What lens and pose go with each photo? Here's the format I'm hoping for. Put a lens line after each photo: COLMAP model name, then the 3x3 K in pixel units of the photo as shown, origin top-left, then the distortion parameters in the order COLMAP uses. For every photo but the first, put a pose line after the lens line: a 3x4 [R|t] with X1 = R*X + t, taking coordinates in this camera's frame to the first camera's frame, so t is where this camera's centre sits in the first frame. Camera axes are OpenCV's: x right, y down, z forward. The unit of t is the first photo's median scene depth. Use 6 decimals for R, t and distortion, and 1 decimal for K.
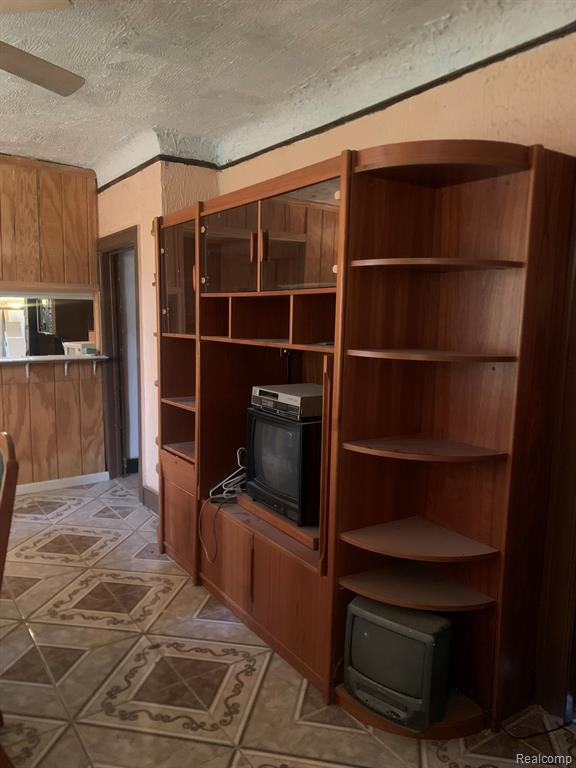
lens RADIAL K [[587.1, 0, 282.8], [0, 587.1, 392.4], [0, 0, 1]] dist [0.038586, -0.035239]
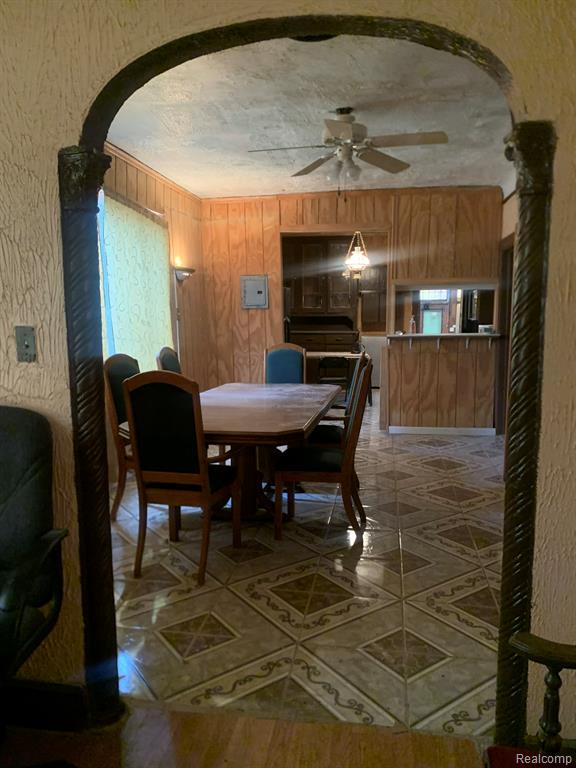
lens RADIAL K [[587.1, 0, 284.1], [0, 587.1, 382.3], [0, 0, 1]] dist [0.038586, -0.035239]
pose [[0.721199, 0.072852, -0.688886, 0.299791], [-0.080020, 0.996559, 0.021616, 0.061764], [0.688090, 0.039536, 0.724547, -0.263370]]
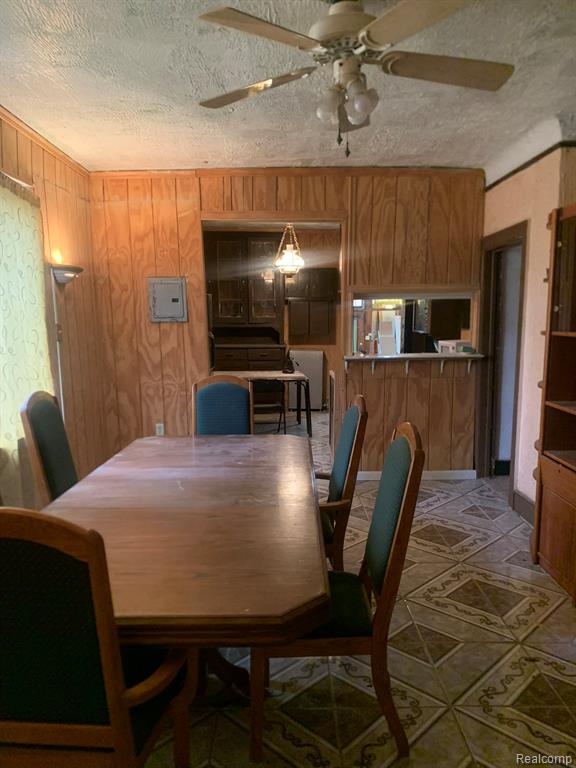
lens RADIAL K [[587.1, 0, 288.3], [0, 587.1, 391.0], [0, 0, 1]] dist [0.038586, -0.035239]
pose [[0.835854, 0.060176, -0.545643, -0.032258], [-0.060420, 0.998019, 0.017511, 0.002393], [0.545616, 0.018331, 0.837835, -0.016817]]
